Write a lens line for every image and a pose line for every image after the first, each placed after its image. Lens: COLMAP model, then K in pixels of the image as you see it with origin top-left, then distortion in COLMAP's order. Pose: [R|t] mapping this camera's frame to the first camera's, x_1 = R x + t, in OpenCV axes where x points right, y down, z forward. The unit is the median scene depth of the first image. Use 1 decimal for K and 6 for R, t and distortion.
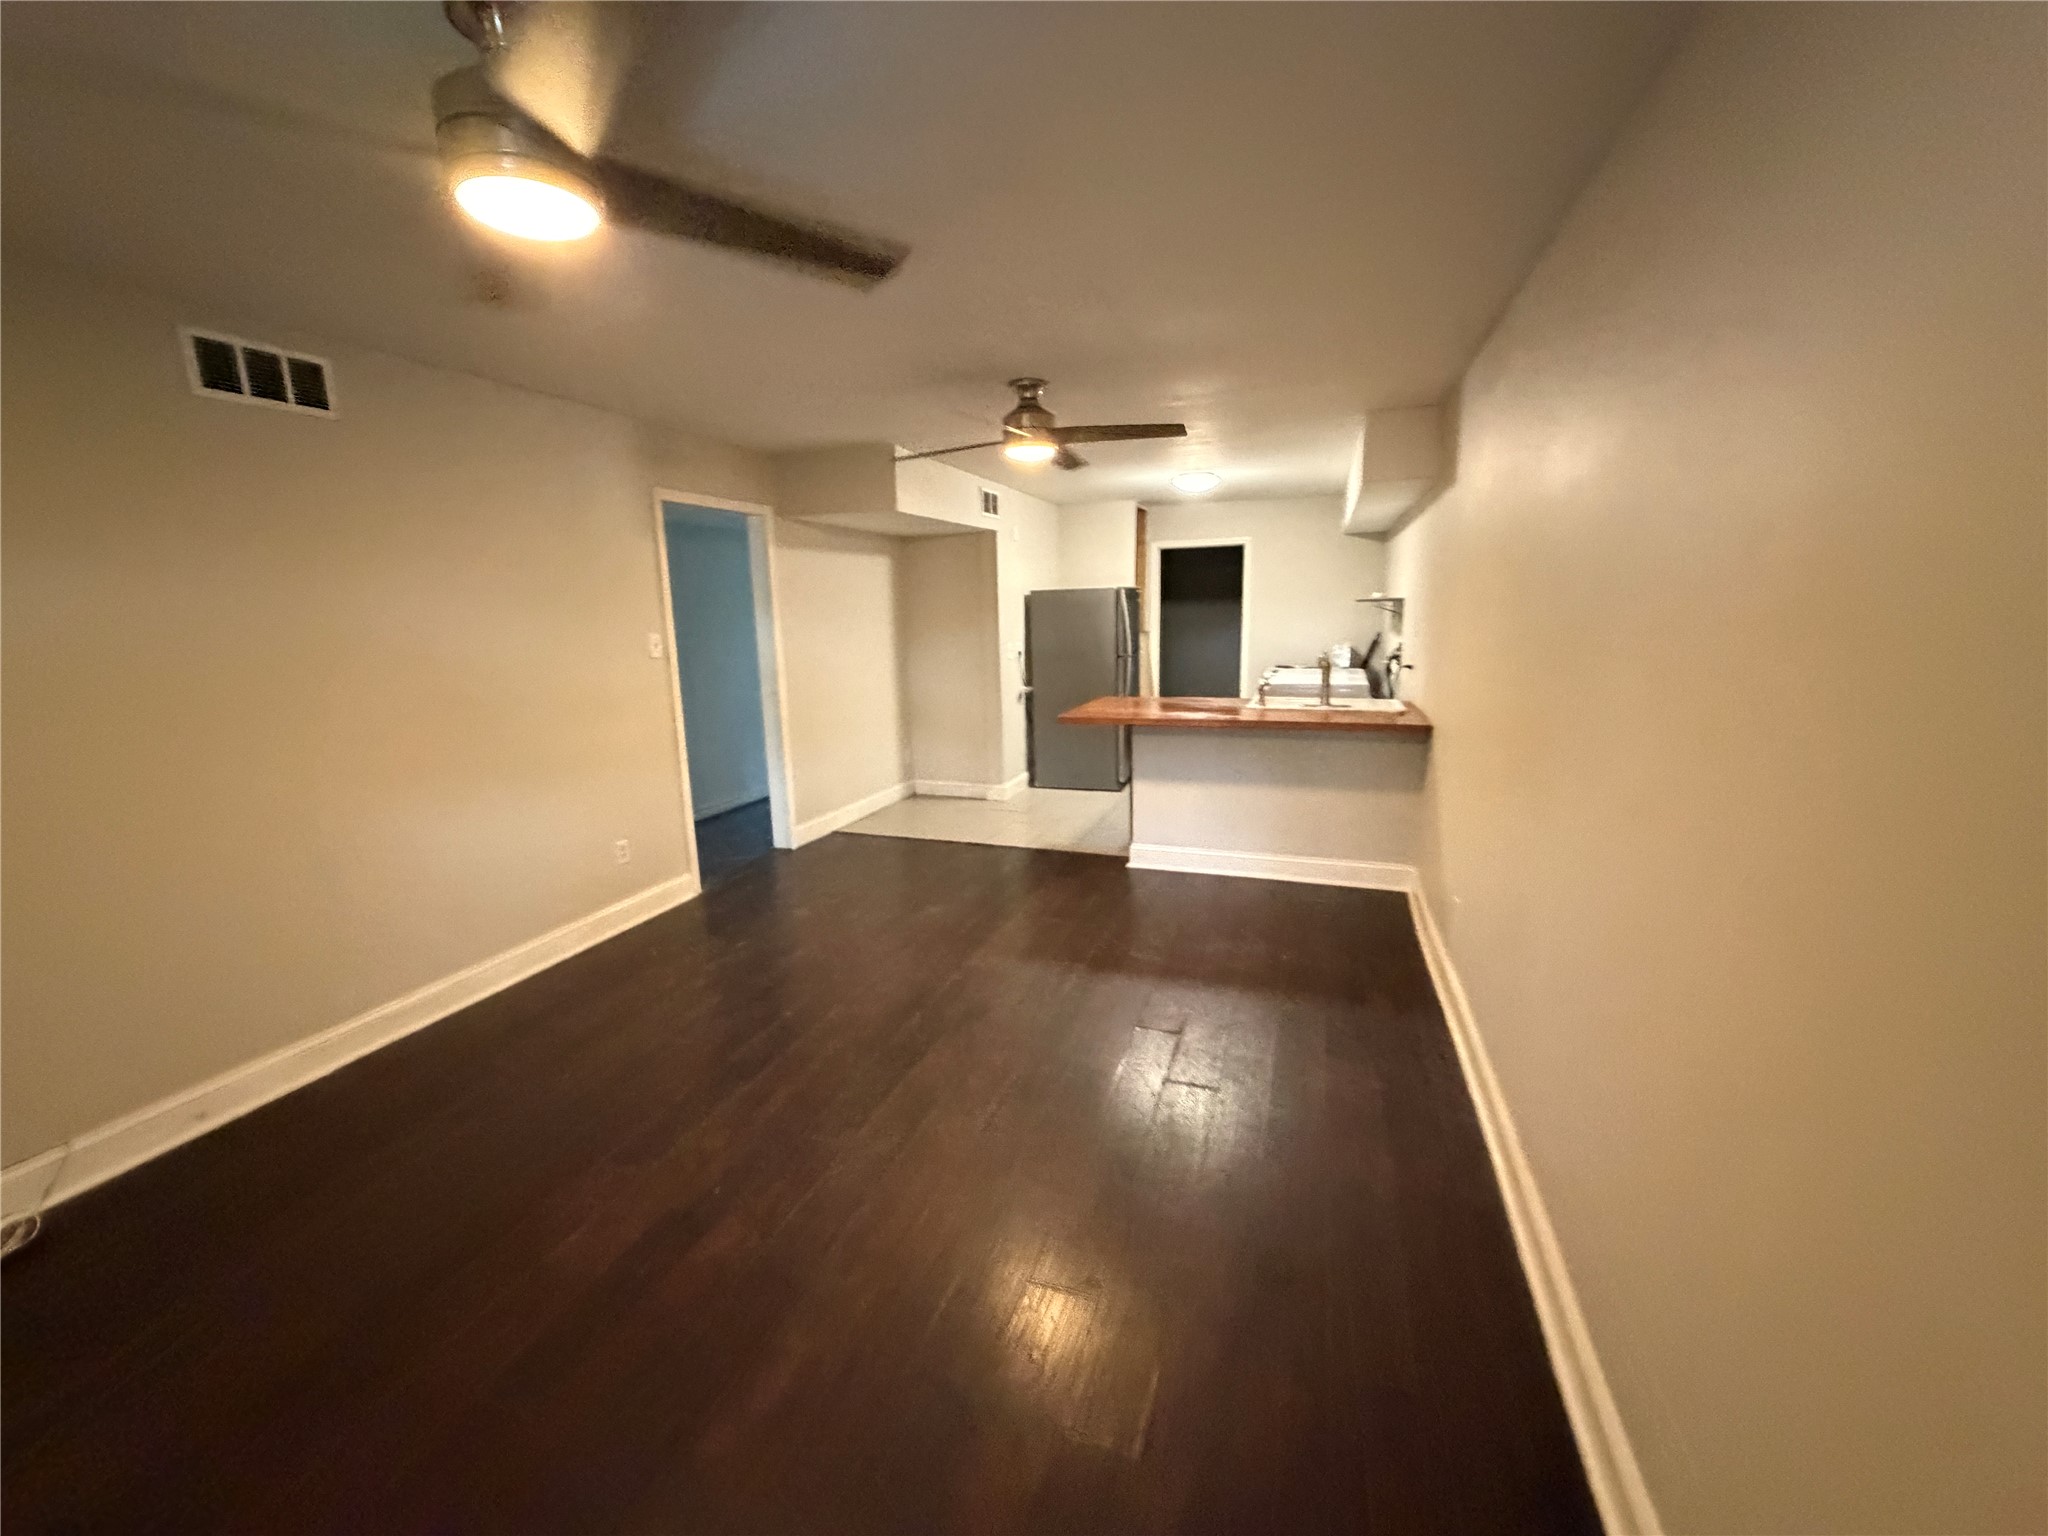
lens RADIAL K [[816.1, 0, 1031.1], [0, 816.1, 777.6], [0, 0, 1]] dist [-0.000111, 0.000005]
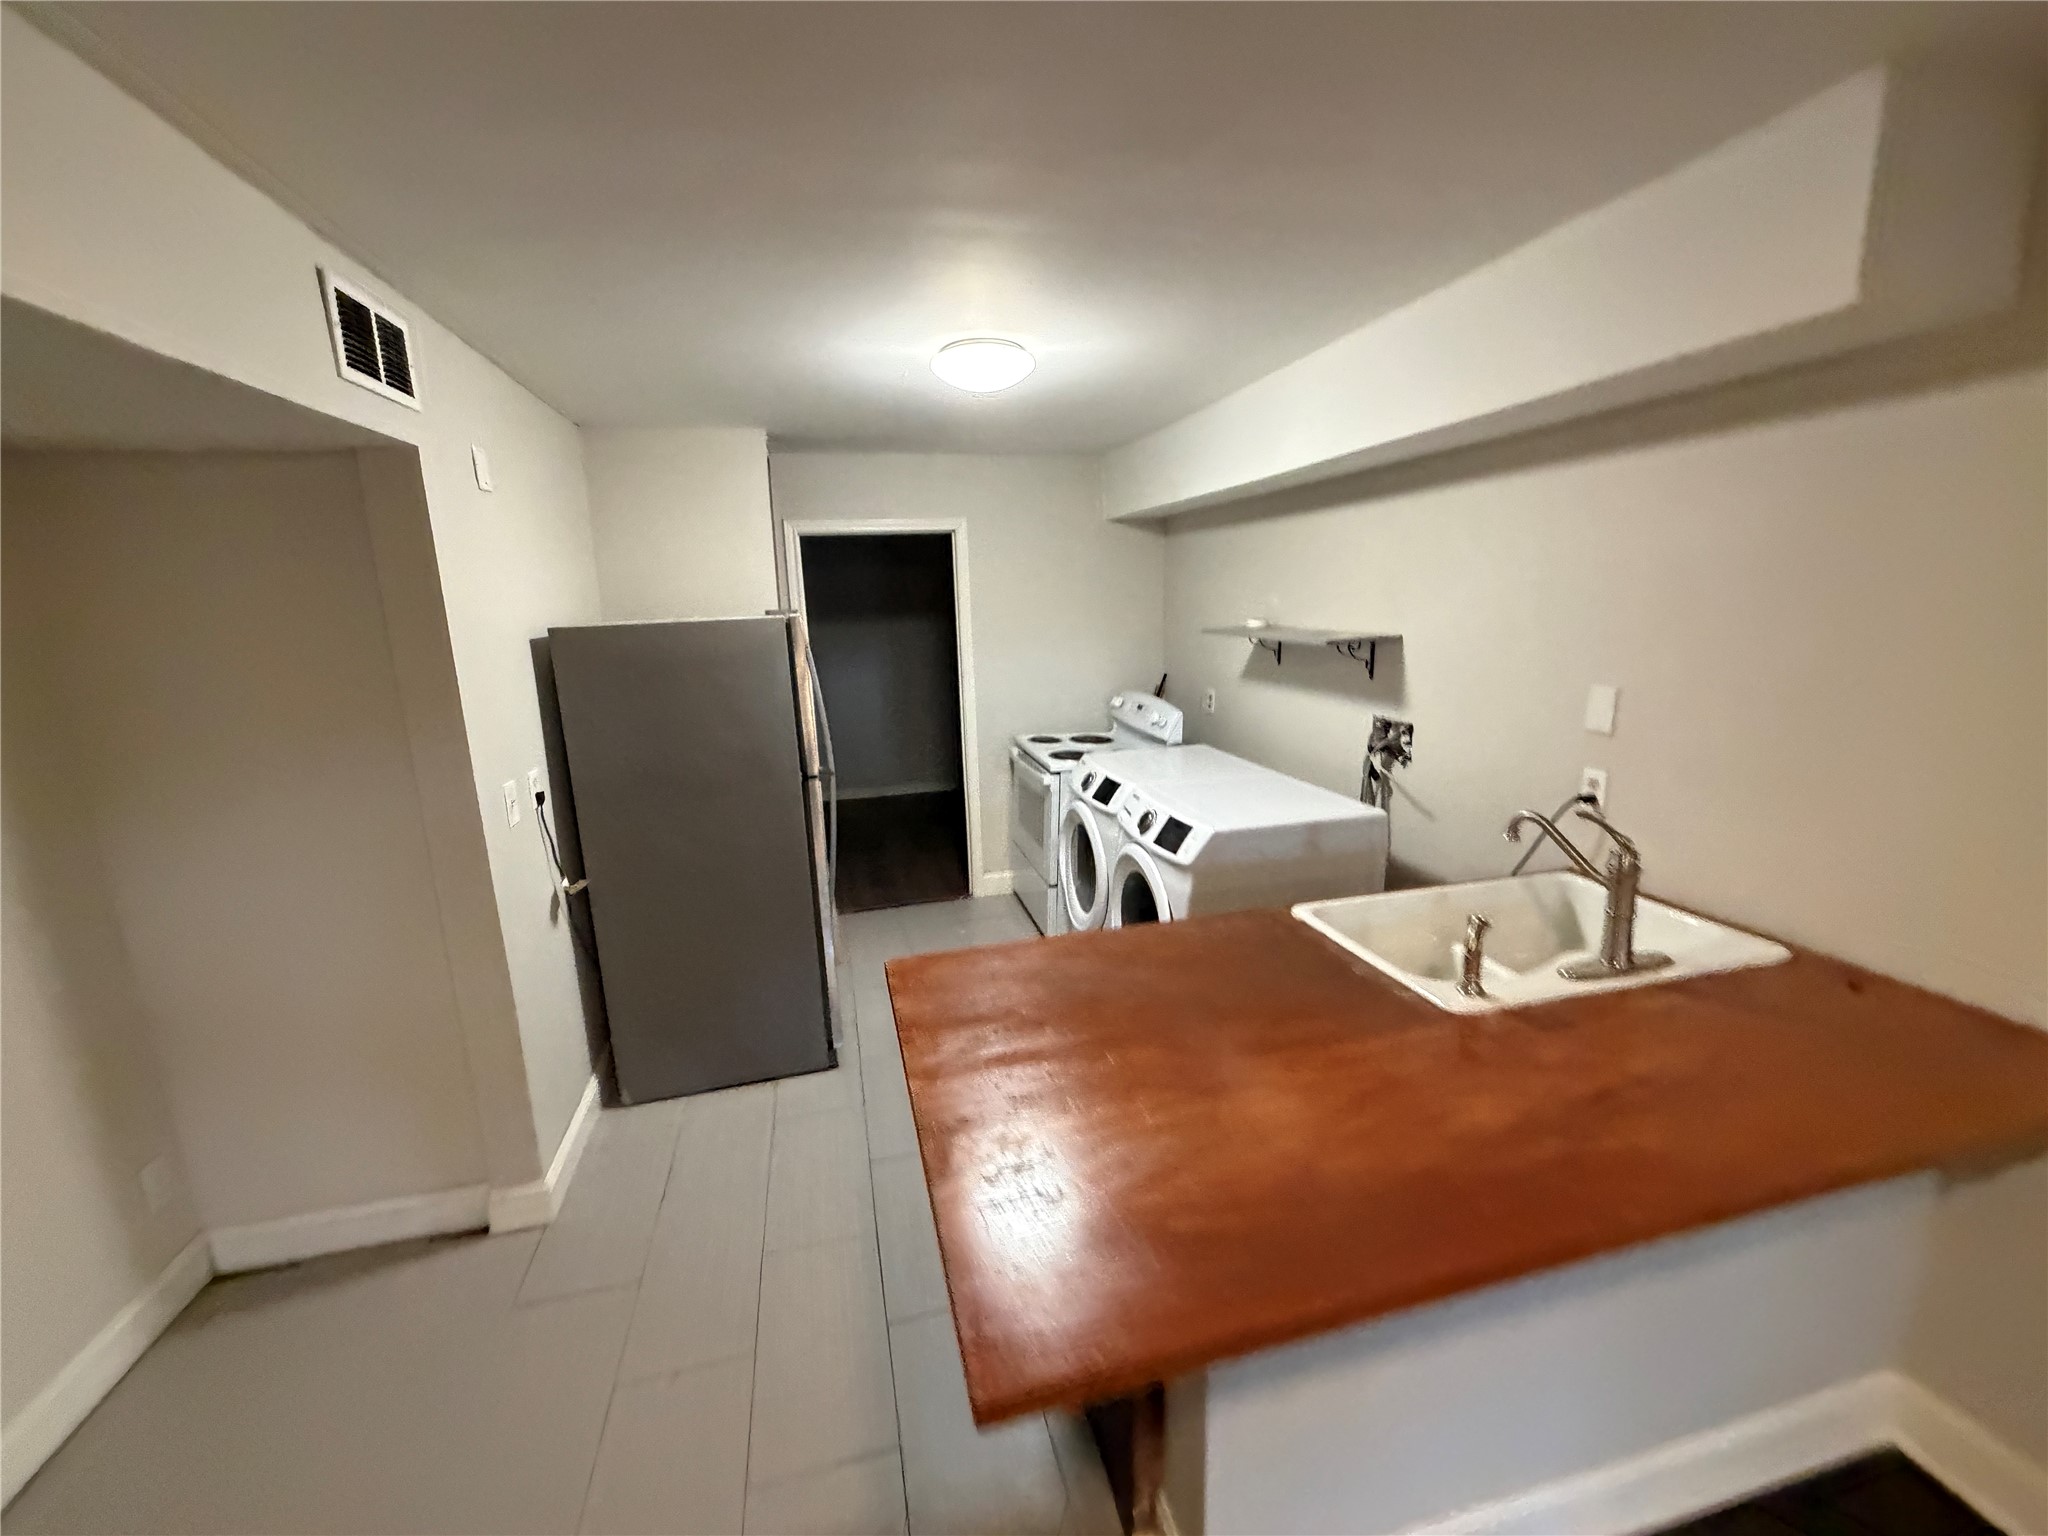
lens RADIAL K [[821.2, 0, 1024.0], [0, 821.2, 768.0], [0, 0, 1]] dist [0.000700, -0.000006]
pose [[0.835909, -0.117761, 0.536086, -0.034732], [0.124294, 0.991953, 0.024090, -0.180011], [-0.534609, 0.046495, 0.843819, 0.694507]]
